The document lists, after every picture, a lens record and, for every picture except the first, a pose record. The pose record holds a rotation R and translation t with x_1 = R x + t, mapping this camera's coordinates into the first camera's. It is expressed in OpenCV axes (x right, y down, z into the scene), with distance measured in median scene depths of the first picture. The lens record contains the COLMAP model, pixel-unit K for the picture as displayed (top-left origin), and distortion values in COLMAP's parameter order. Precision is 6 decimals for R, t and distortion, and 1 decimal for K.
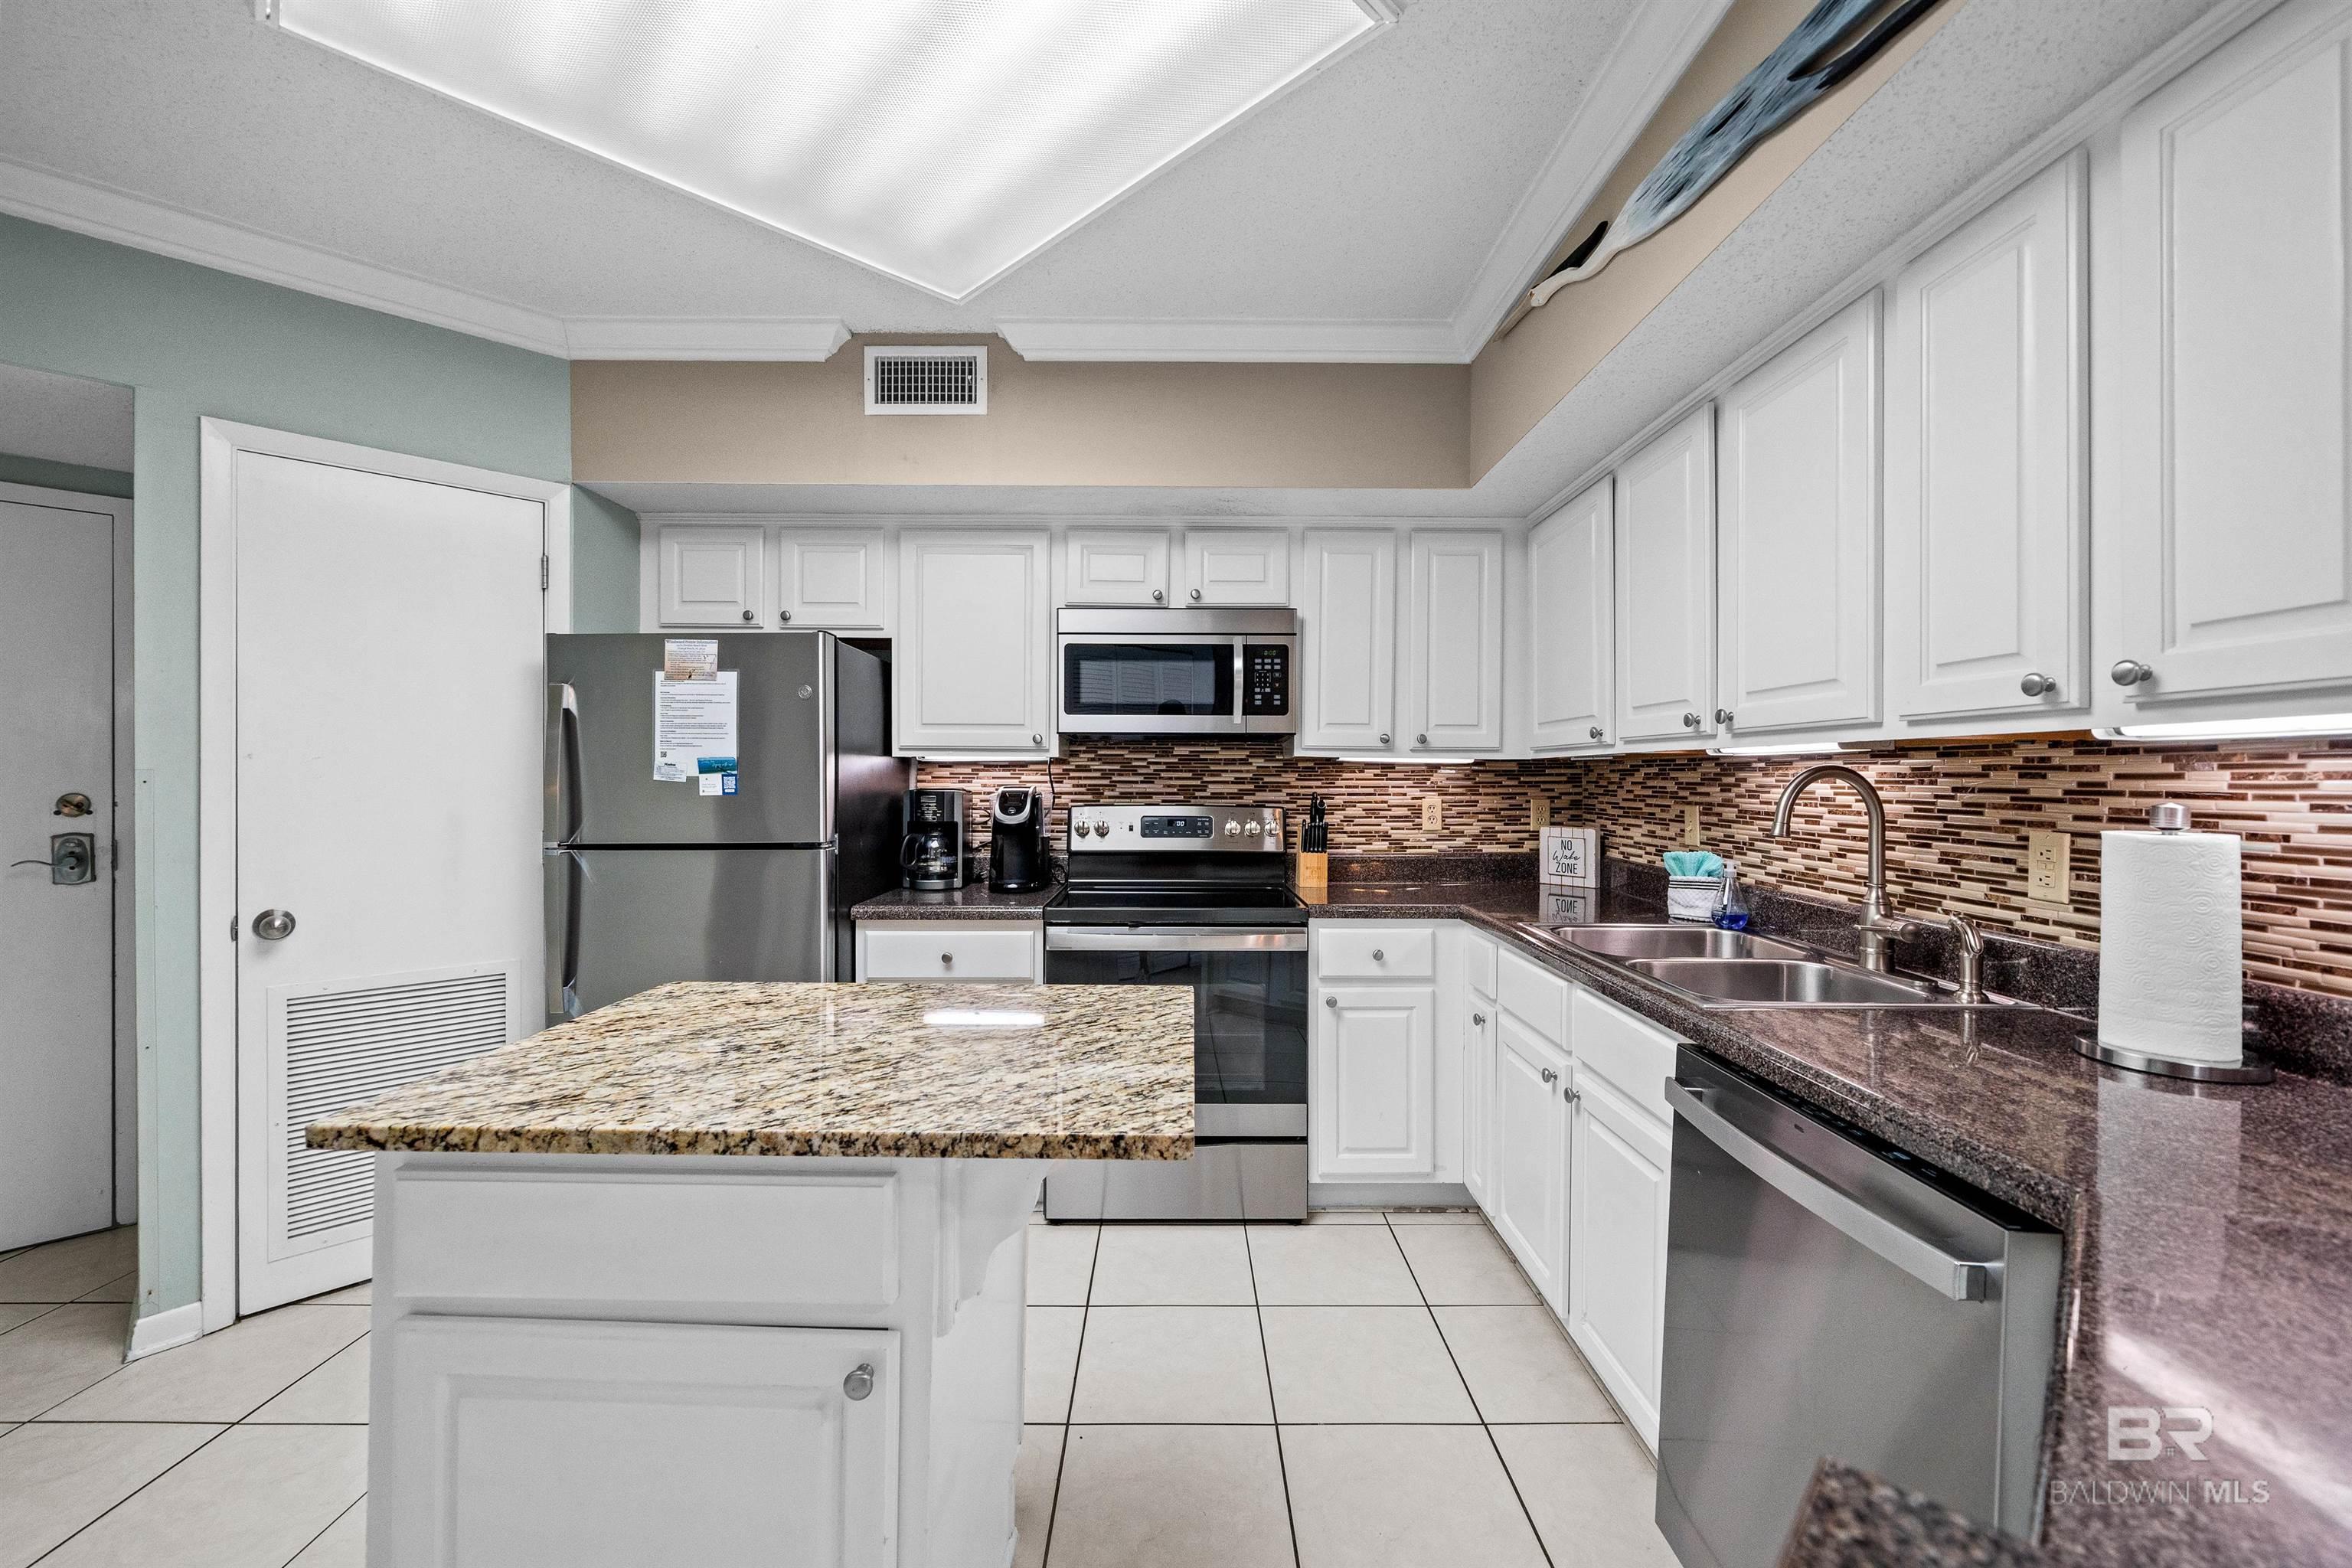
lens RADIAL K [[935.0, 0, 1175.0], [0, 935.0, 778.1], [0, 0, 1]] dist [-0.001639, 0.000262]
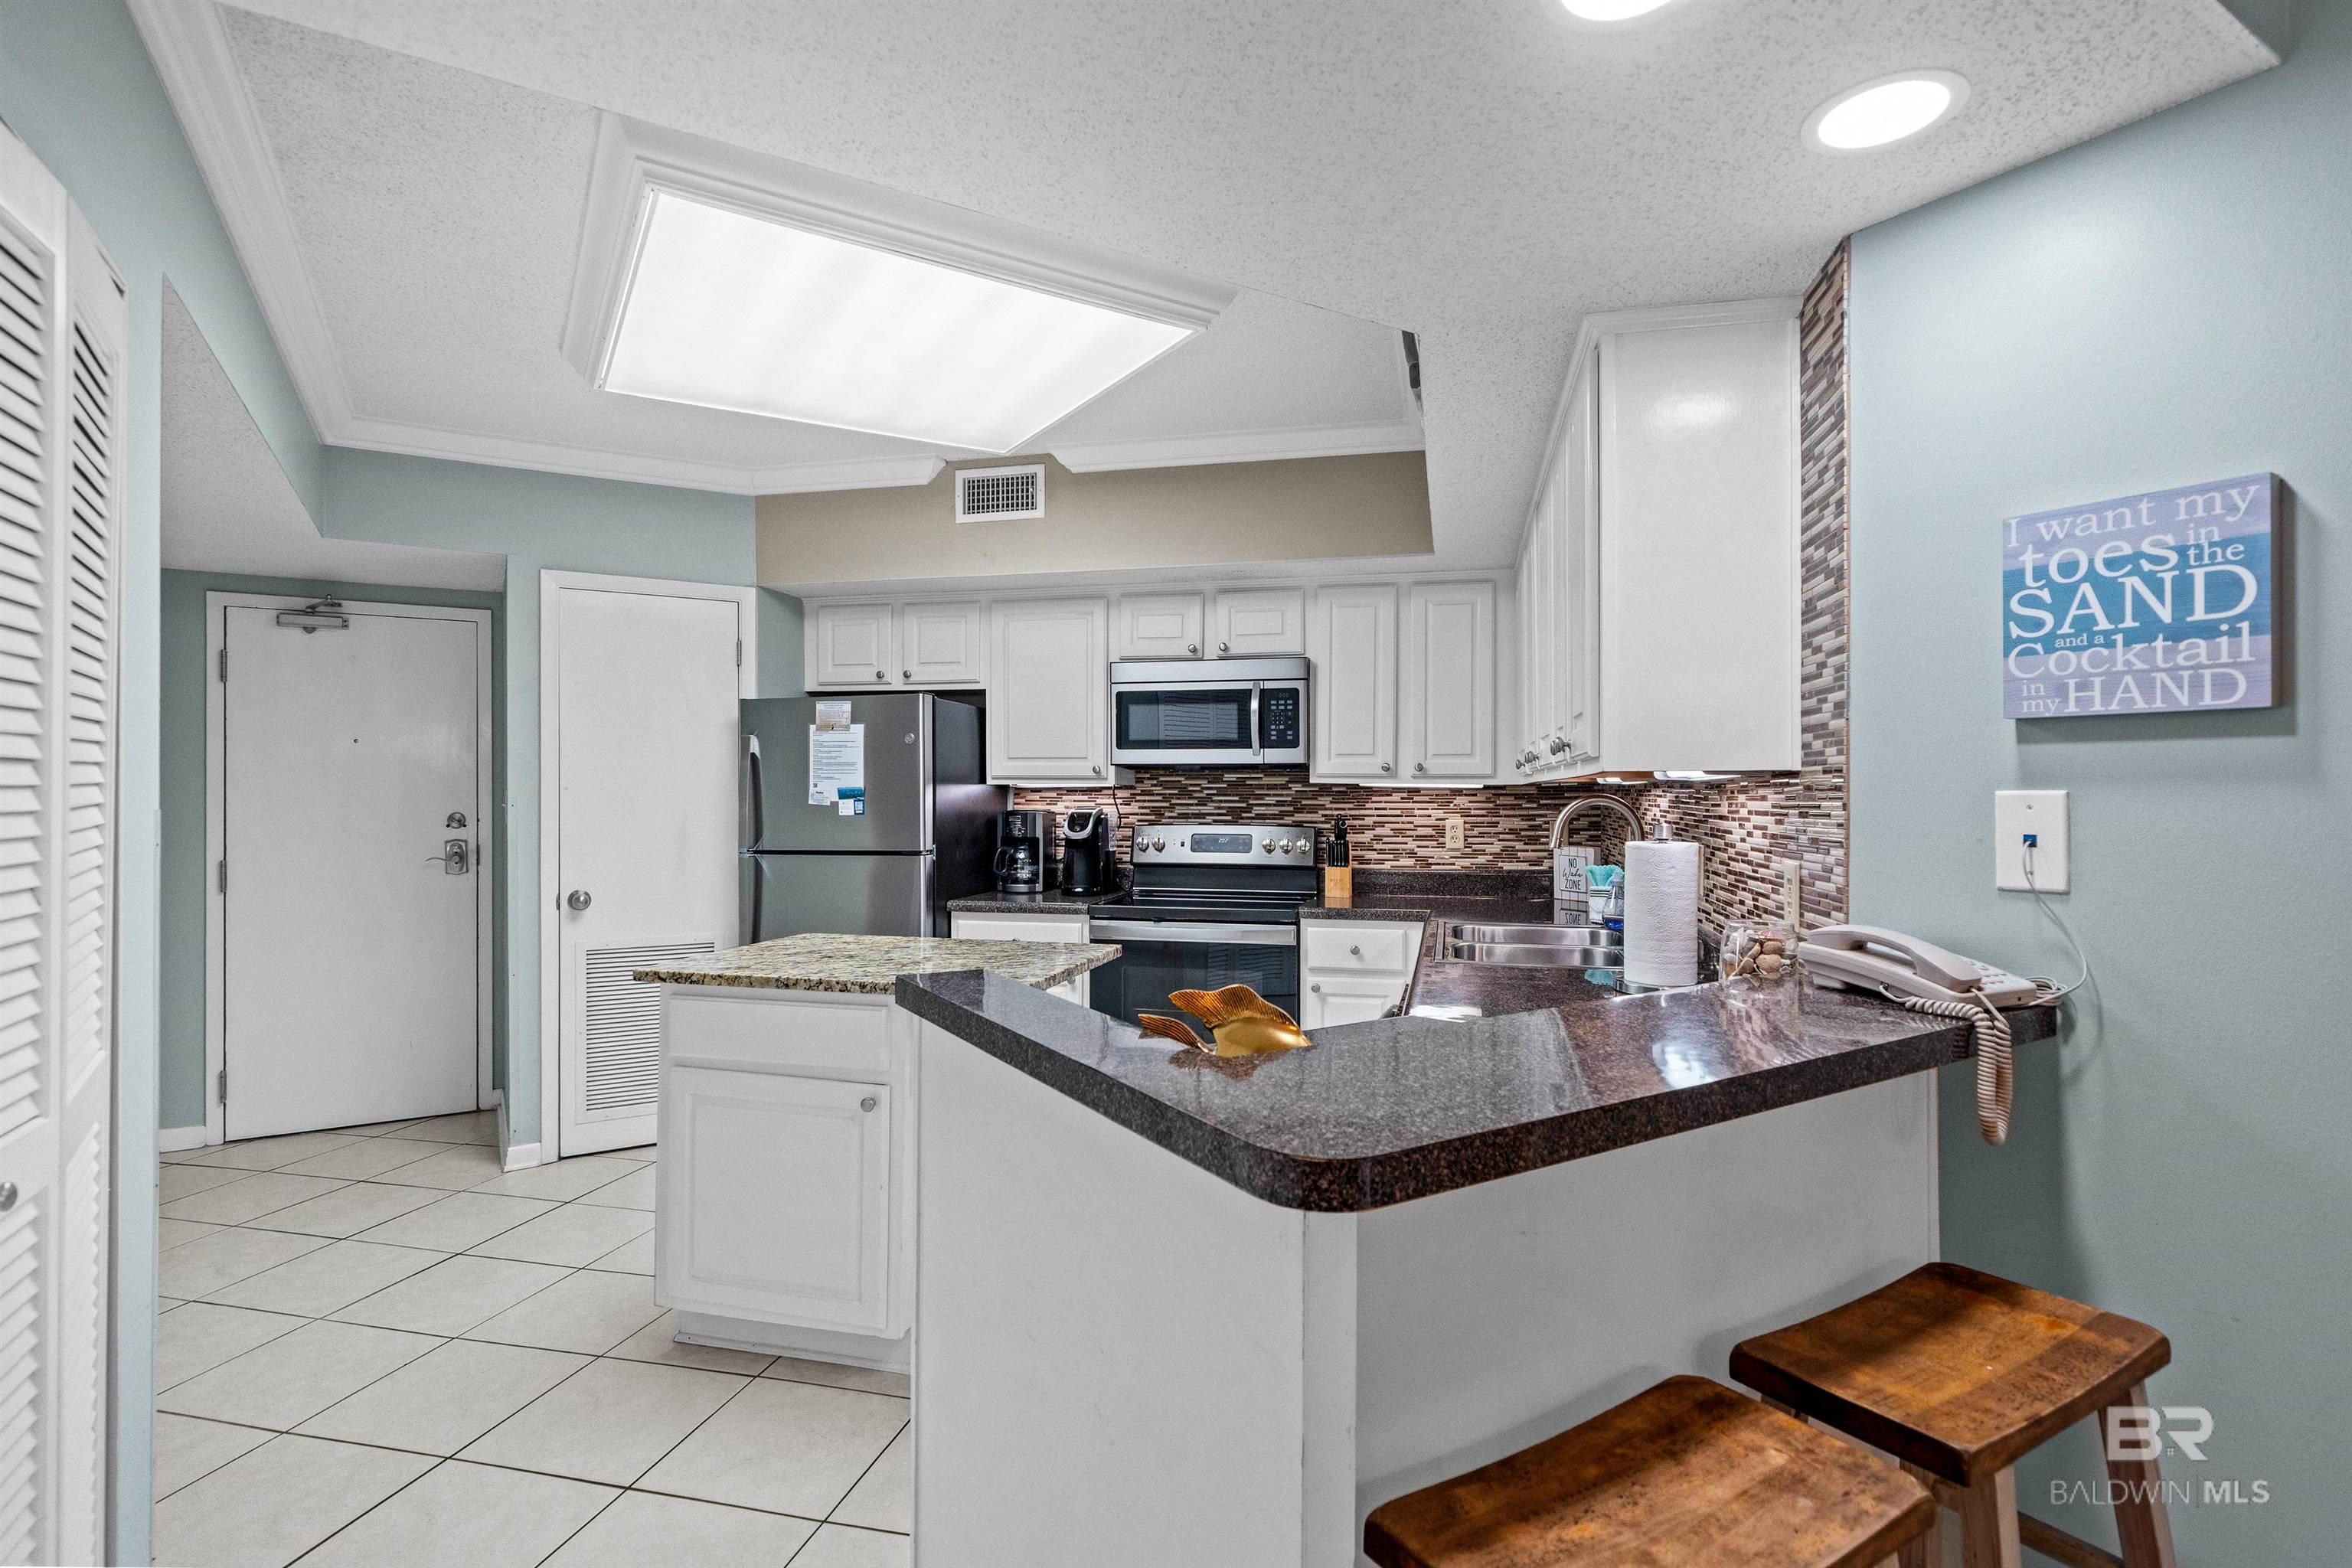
lens RADIAL K [[1145.1, 0, 1168.8], [0, 1145.1, 792.3], [0, 0, 1]] dist [0.005868, 0.000868]
pose [[0.970757, -0.002278, -0.240052, 0.346871], [0.001744, 0.999996, -0.002435, -0.009672], [0.240056, 0.001945, 0.970757, -0.489289]]
